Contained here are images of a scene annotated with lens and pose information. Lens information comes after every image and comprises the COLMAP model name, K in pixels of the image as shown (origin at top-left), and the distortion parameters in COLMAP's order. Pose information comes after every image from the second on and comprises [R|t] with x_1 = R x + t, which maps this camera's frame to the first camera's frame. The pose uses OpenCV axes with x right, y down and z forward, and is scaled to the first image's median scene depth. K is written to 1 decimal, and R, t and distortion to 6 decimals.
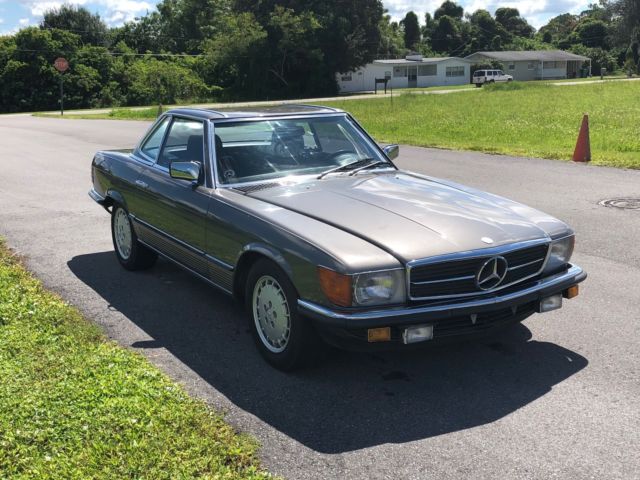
lens RADIAL K [[807.2, 0, 321.6], [0, 807.2, 253.2], [0, 0, 1]] dist [0.012220, 0.000000]
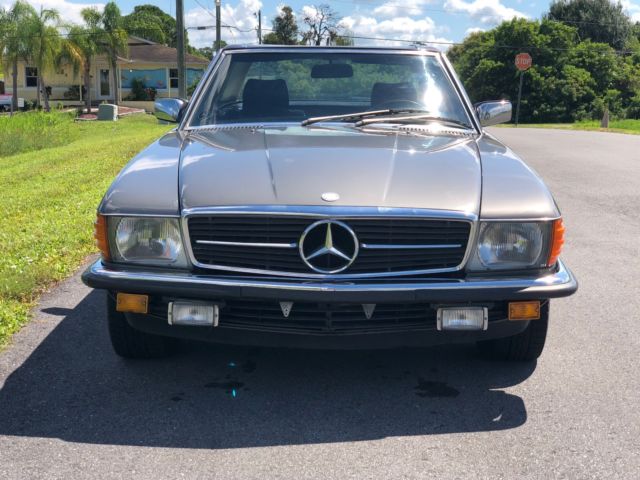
lens RADIAL K [[1081.1, 0, 316.1], [0, 1081.1, 266.5], [0, 0, 1]] dist [0.057804, 0.000000]
pose [[0.839487, 0.115869, -0.530883, 0.211542], [-0.146867, 0.989021, -0.016380, 0.017783], [0.523156, 0.091720, 0.847287, 0.078190]]
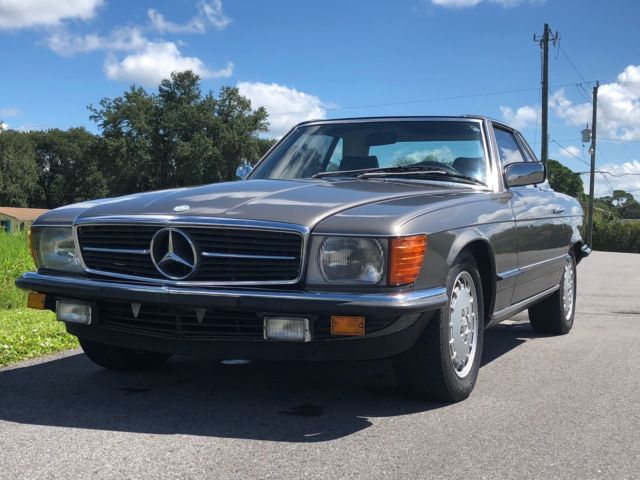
lens RADIAL K [[916.4, 0, 315.5], [0, 916.4, 235.8], [0, 0, 1]] dist [0.045811, 0.000000]
pose [[0.528665, 0.036009, -0.848066, 0.301649], [-0.221457, 0.970349, -0.096850, 0.018794], [0.819433, 0.239011, 0.520964, 0.213581]]
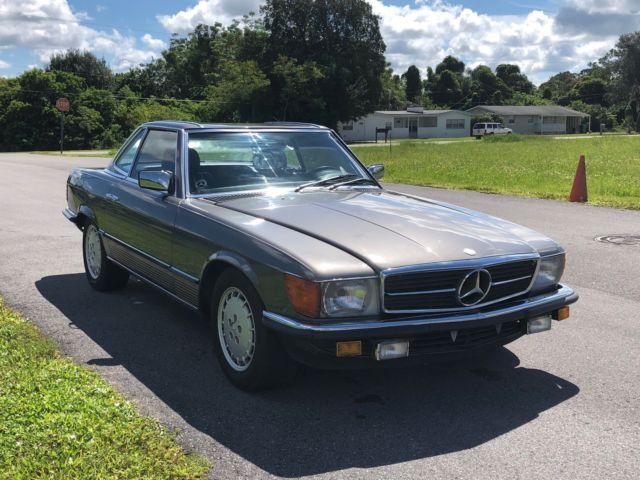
lens RADIAL K [[807.2, 0, 322.8], [0, 807.2, 245.7], [0, 0, 1]] dist [0.012220, 0.000000]
pose [[0.999707, 0.024181, 0.000648, 0.011362], [-0.024072, 0.997123, -0.071882, 0.015071], [-0.002384, 0.071846, 0.997413, 0.024480]]
